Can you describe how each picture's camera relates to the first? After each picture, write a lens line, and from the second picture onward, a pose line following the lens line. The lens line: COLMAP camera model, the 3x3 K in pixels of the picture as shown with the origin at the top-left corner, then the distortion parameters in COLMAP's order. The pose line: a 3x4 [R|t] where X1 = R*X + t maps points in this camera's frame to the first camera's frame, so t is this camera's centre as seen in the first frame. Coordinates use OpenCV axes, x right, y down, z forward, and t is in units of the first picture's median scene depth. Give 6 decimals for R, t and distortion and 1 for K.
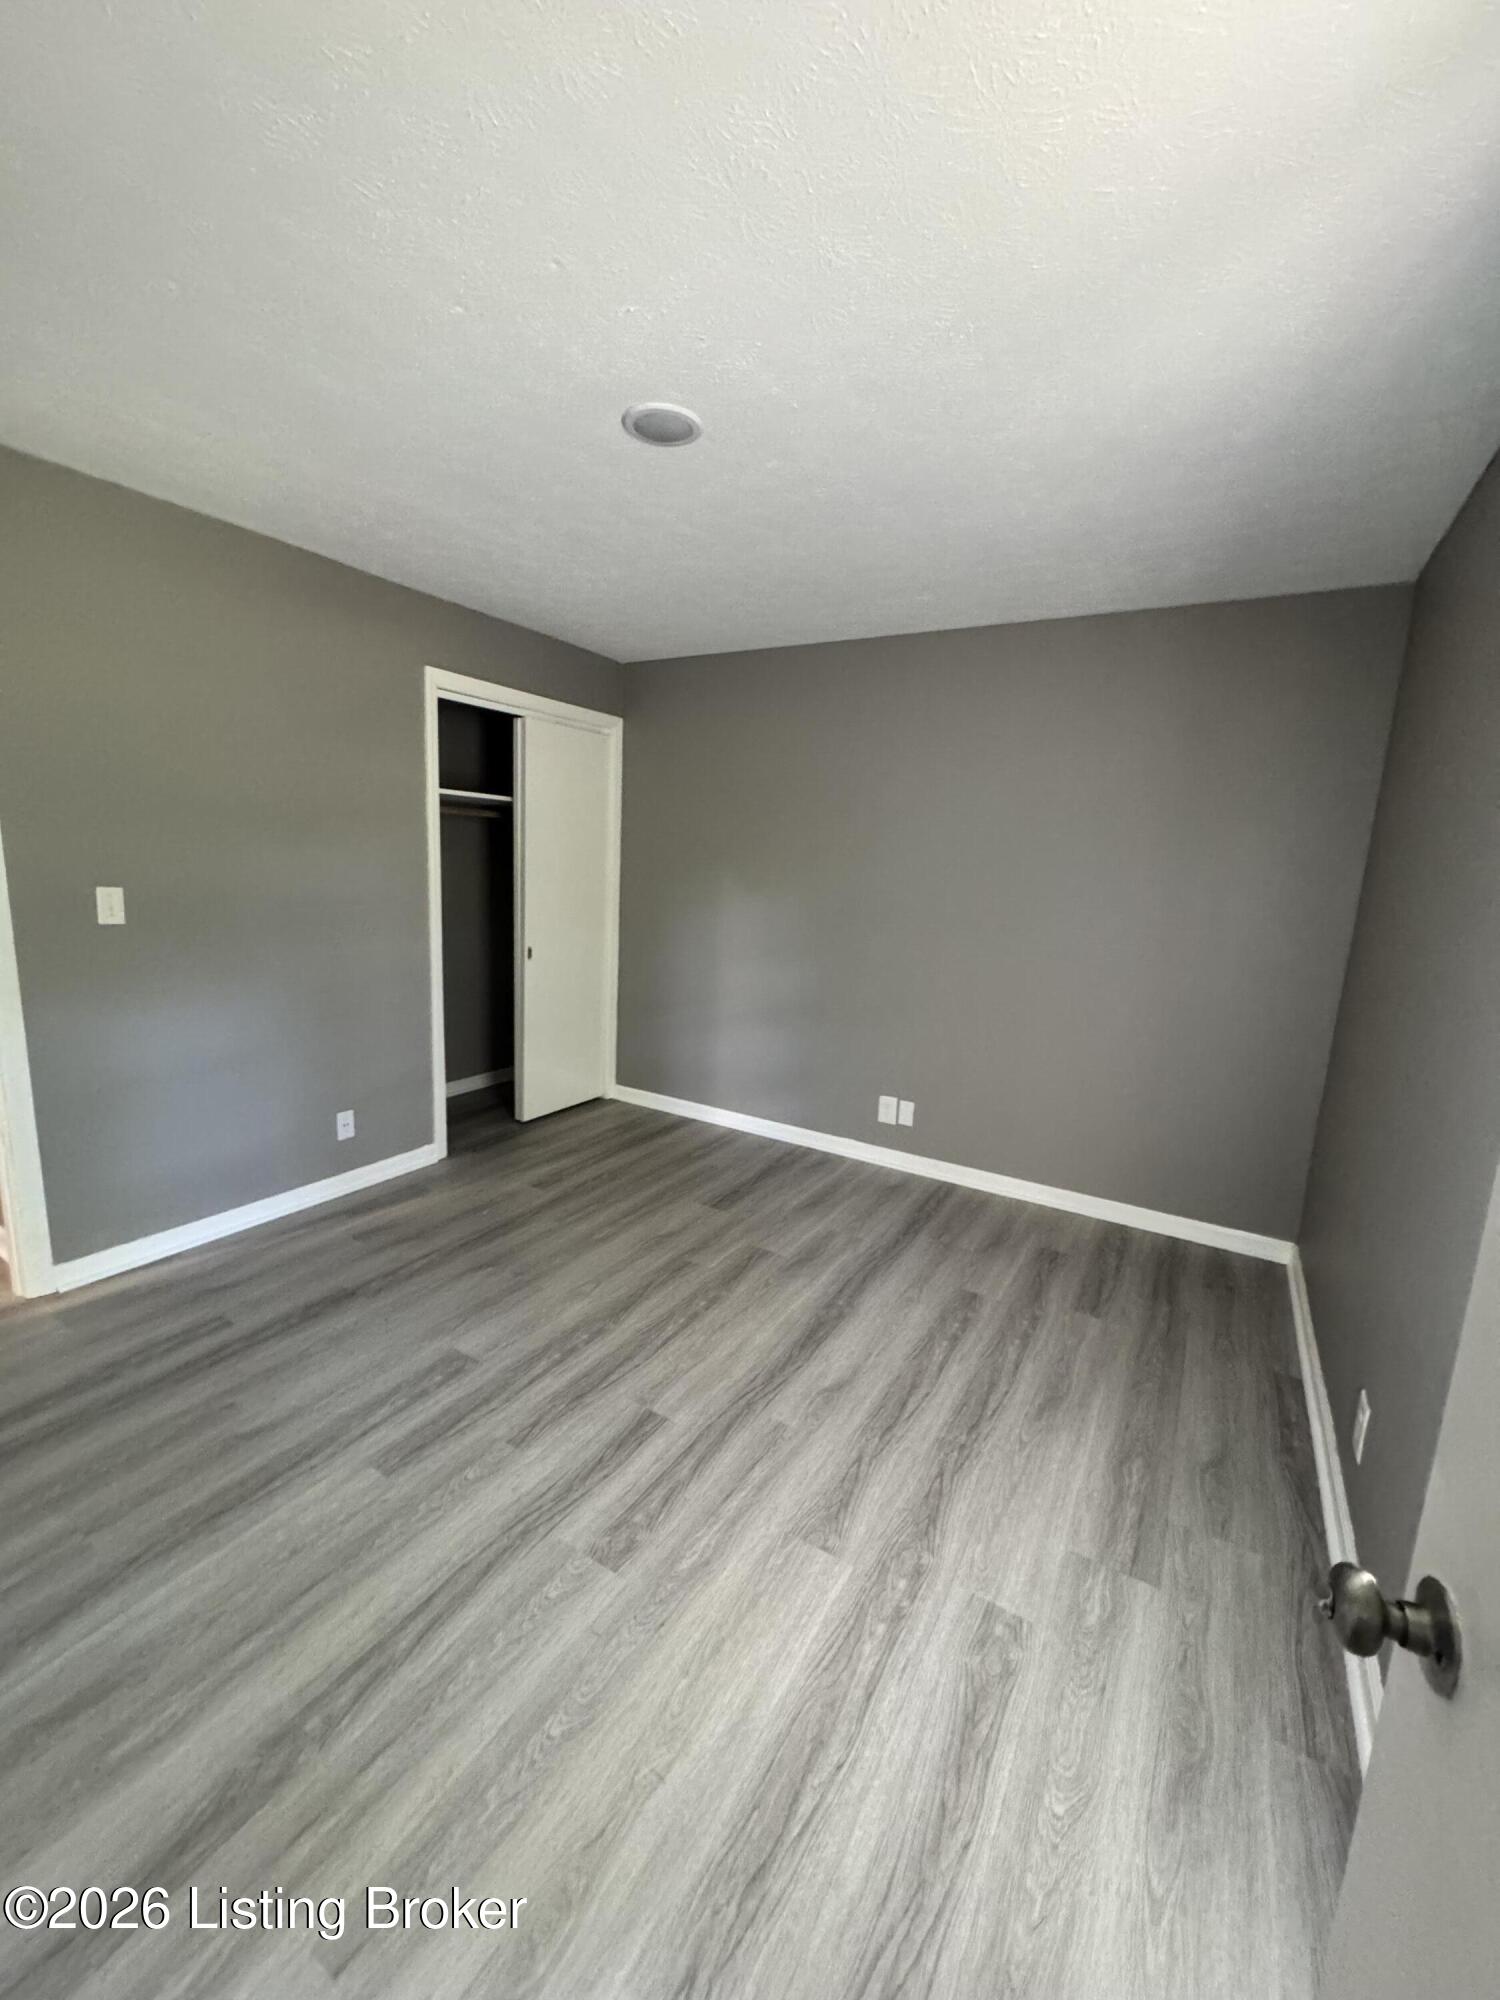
lens RADIAL K [[793.4, 0, 755.6], [0, 793.4, 1003.5], [0, 0, 1]] dist [-0.006803, -0.000097]
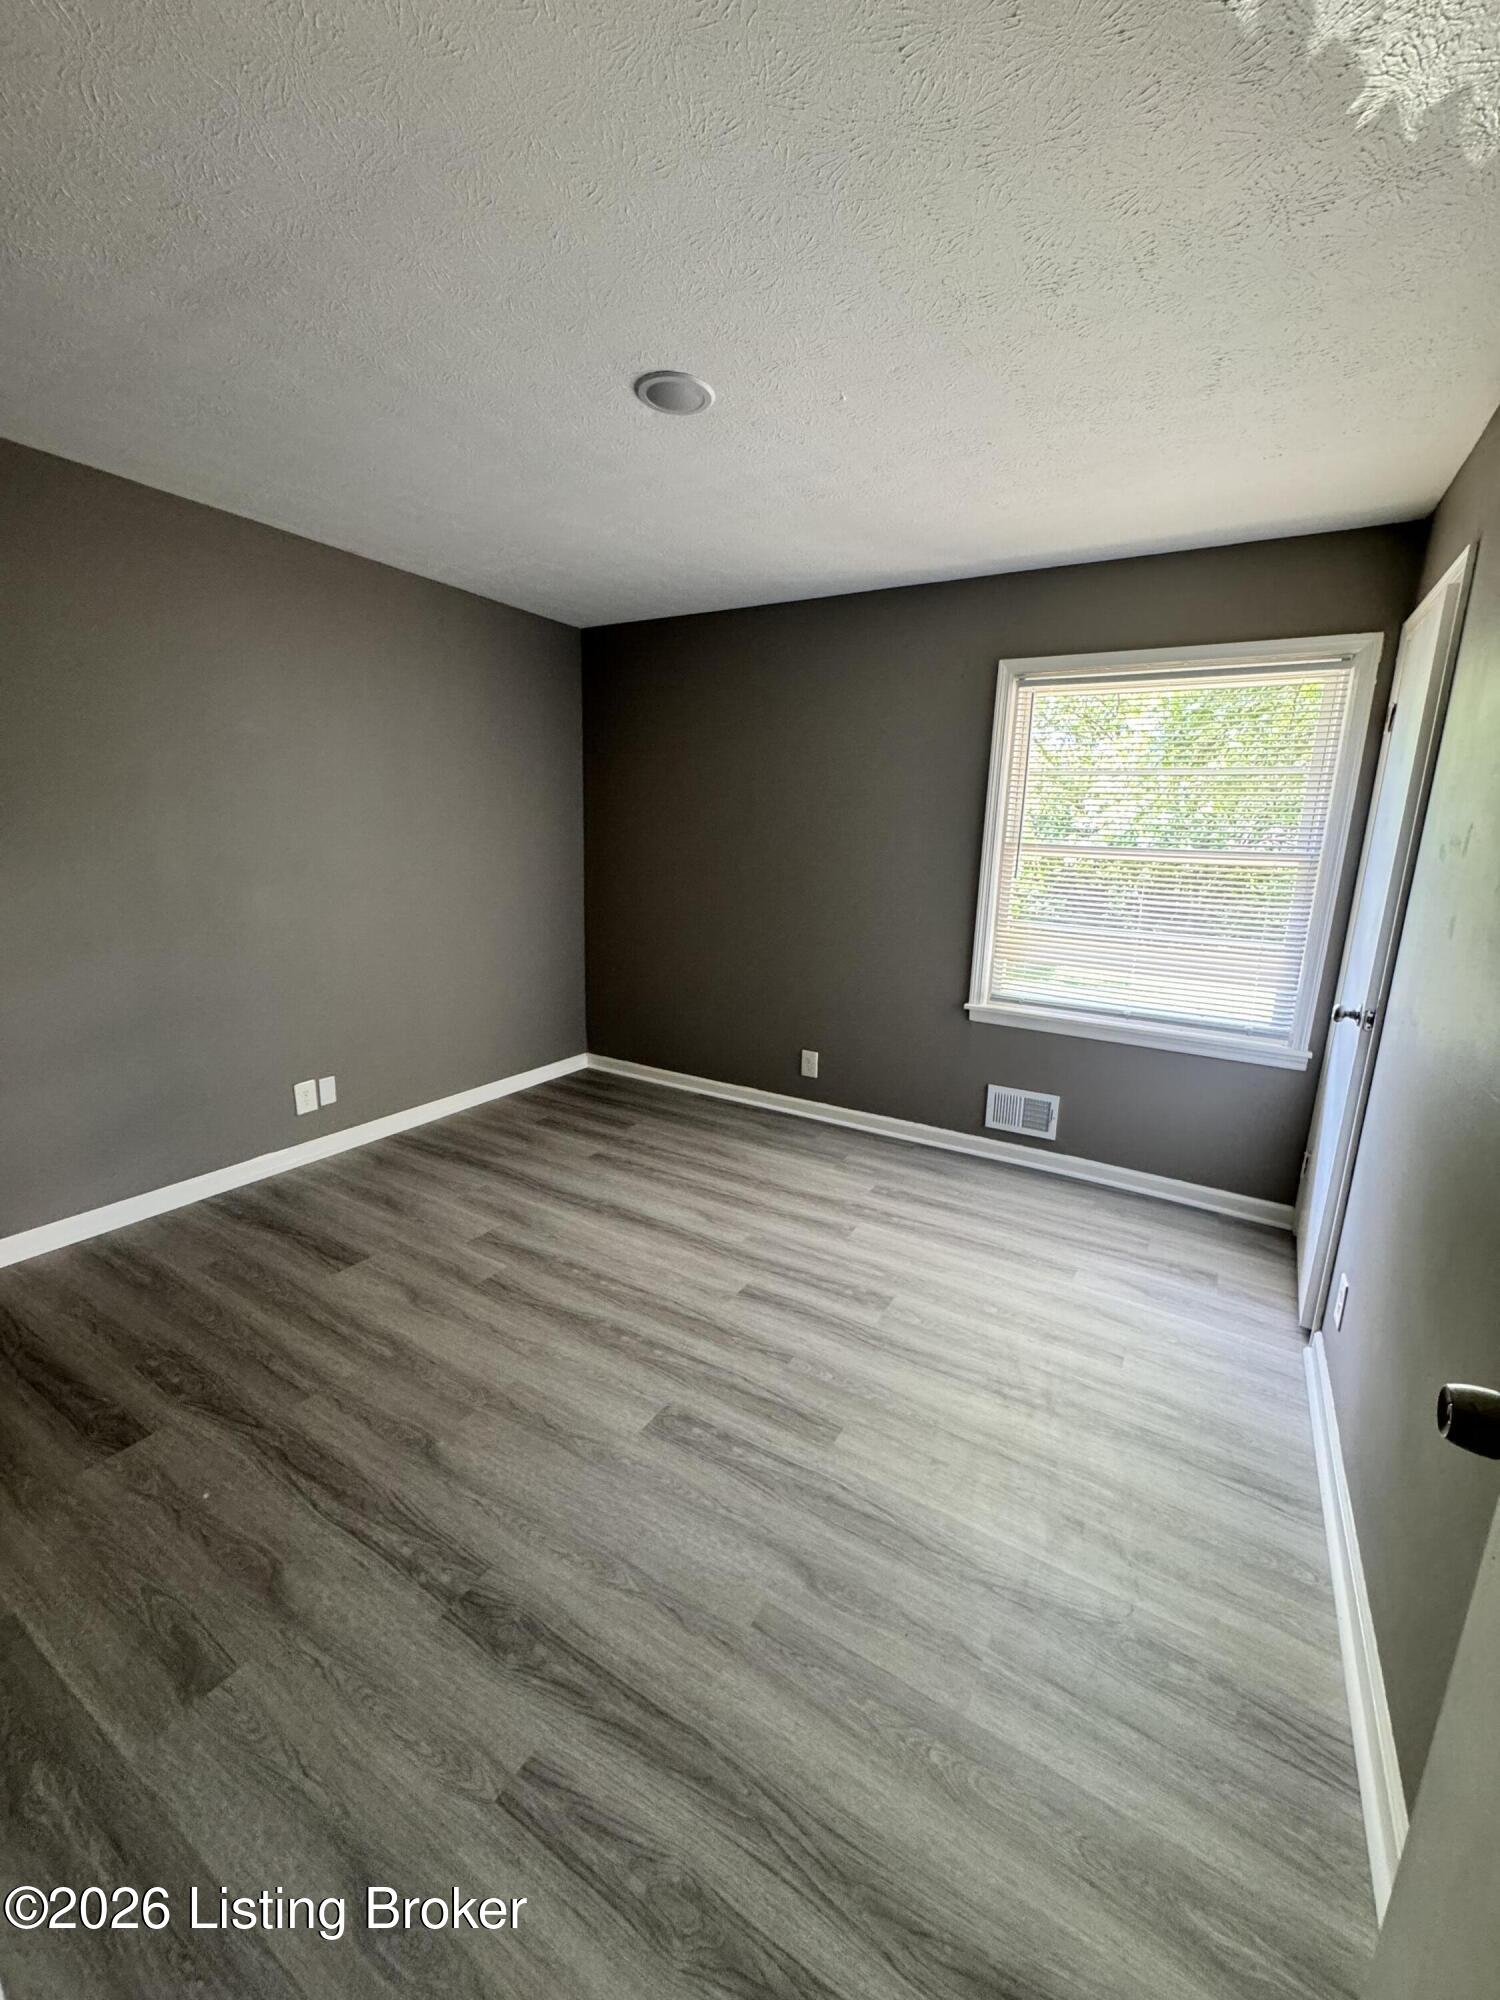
lens RADIAL K [[793.4, 0, 756.9], [0, 793.4, 997.8], [0, 0, 1]] dist [-0.006803, -0.000097]
pose [[-0.000311, -0.248740, 0.968570, -0.881608], [0.151575, 0.957367, 0.245912, -0.145502], [-0.988446, 0.146888, 0.037405, 0.652191]]
